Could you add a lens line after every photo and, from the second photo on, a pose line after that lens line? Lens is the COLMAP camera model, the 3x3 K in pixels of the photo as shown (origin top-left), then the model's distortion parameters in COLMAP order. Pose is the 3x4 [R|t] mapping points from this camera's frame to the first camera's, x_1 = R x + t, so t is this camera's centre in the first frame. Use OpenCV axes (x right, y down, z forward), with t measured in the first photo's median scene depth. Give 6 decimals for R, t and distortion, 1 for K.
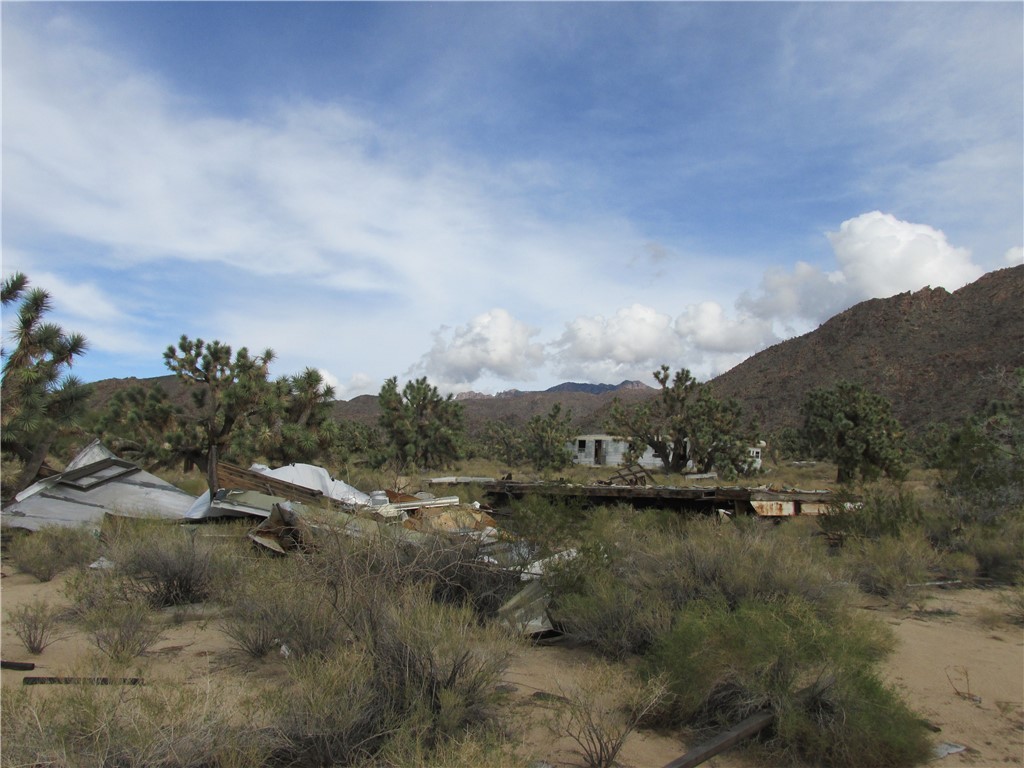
lens RADIAL K [[825.2, 0, 512.0], [0, 825.2, 384.0], [0, 0, 1]] dist [-0.063210, 0.018643]
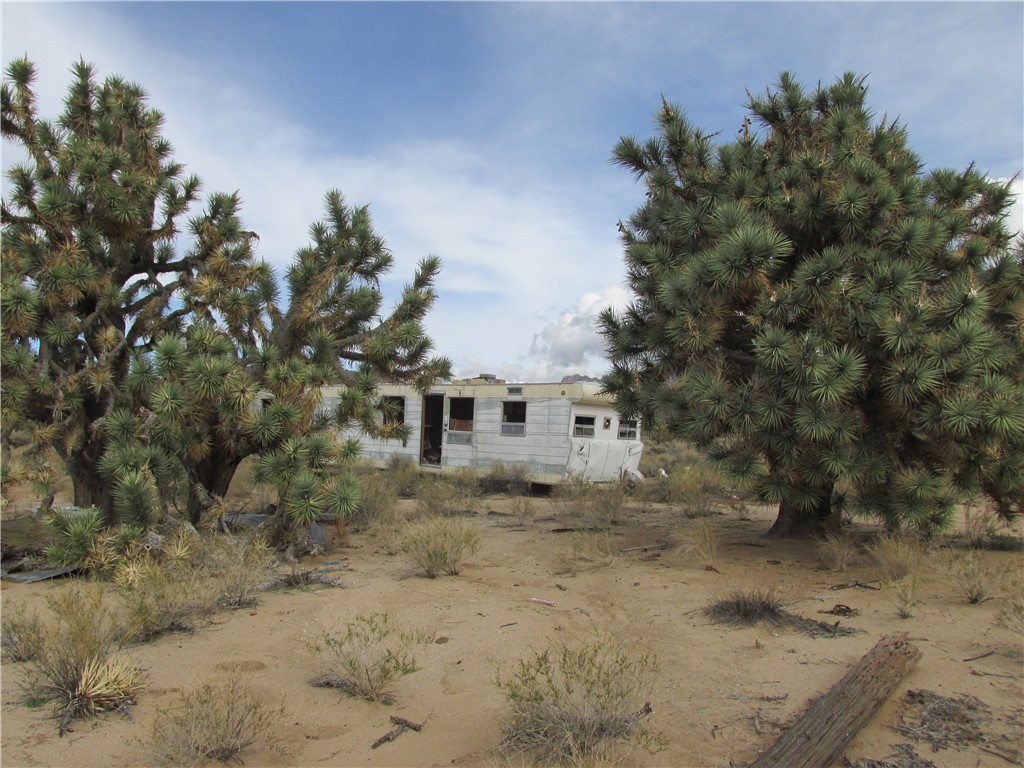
lens RADIAL K [[825.2, 0, 512.0], [0, 825.2, 384.0], [0, 0, 1]] dist [-0.063210, 0.018643]
pose [[0.991185, -0.011157, -0.132017, 0.339695], [0.013484, 0.999769, 0.016746, 0.068154], [0.131799, -0.018379, 0.991106, 0.723736]]
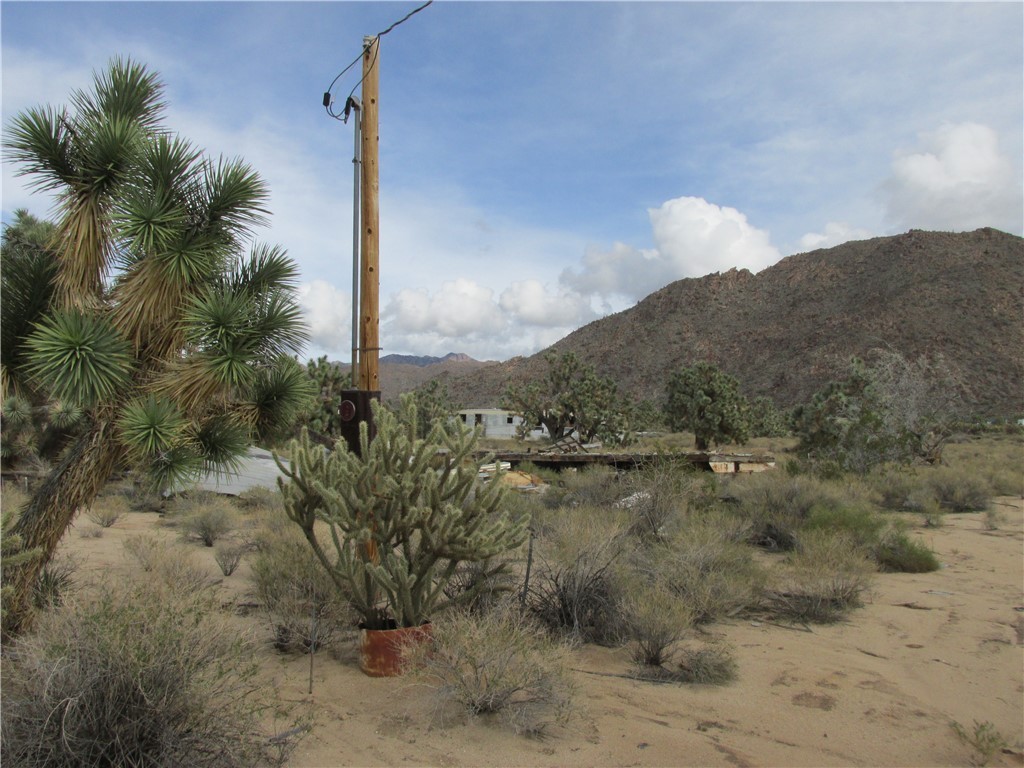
lens RADIAL K [[825.2, 0, 512.0], [0, 825.2, 384.0], [0, 0, 1]] dist [-0.063210, 0.018643]
pose [[0.977577, 0.000183, 0.210580, -0.098943], [-0.007297, 0.999428, 0.033007, -0.009436], [-0.210454, -0.033803, 0.977019, -0.082617]]
